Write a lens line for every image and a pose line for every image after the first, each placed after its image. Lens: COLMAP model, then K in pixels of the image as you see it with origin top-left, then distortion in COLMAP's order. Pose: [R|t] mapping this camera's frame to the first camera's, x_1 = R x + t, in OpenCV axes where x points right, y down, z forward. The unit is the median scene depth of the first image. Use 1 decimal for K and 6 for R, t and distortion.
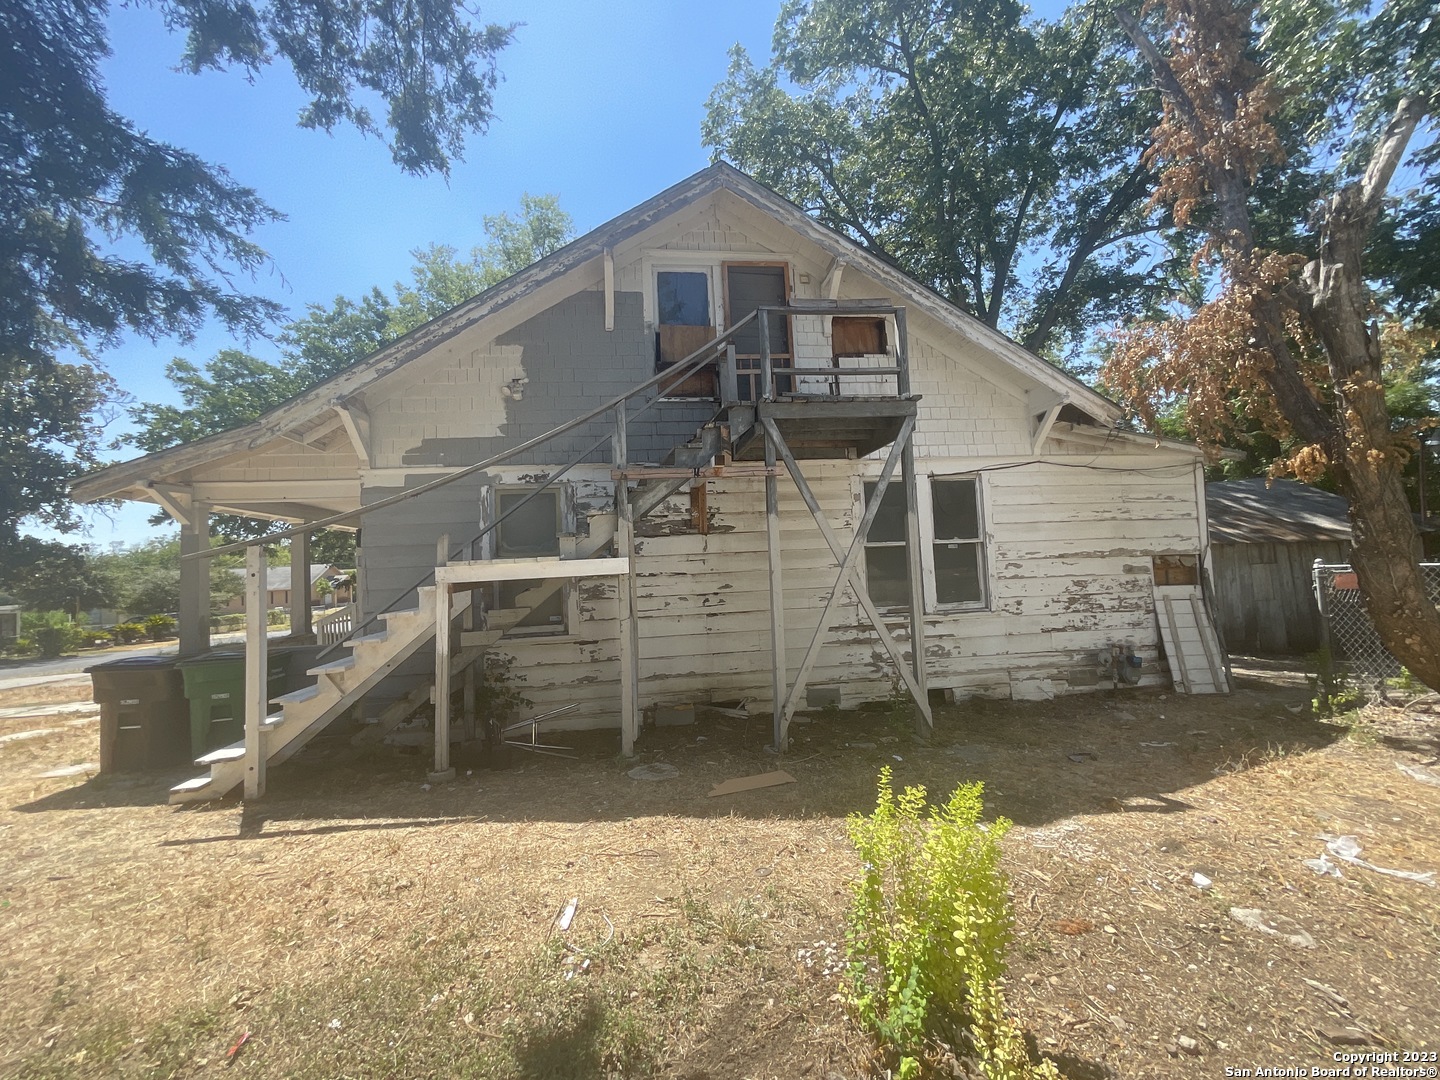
lens RADIAL K [[578.3, 0, 714.7], [0, 578.3, 545.1], [0, 0, 1]] dist [0.001025, -0.001451]
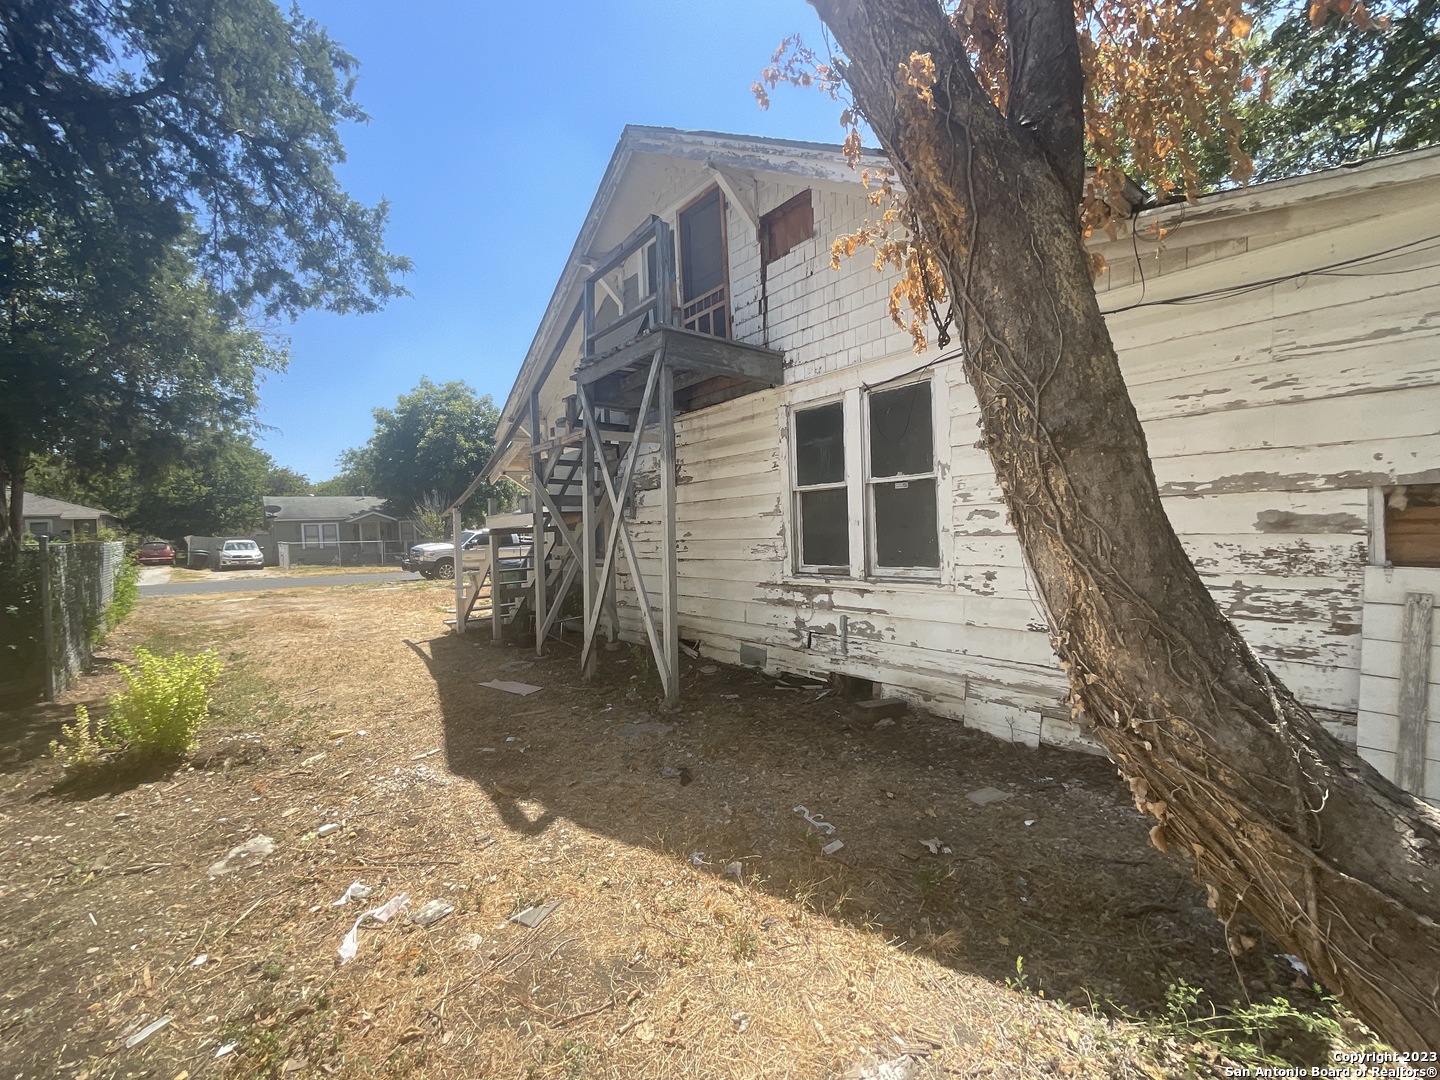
lens RADIAL K [[578.3, 0, 713.6], [0, 578.3, 536.4], [0, 0, 1]] dist [0.001025, -0.001451]
pose [[0.539528, 0.035694, -0.841211, 0.897283], [0.063383, 0.994544, 0.082853, -0.009366], [0.839579, -0.098020, 0.534322, 0.451218]]
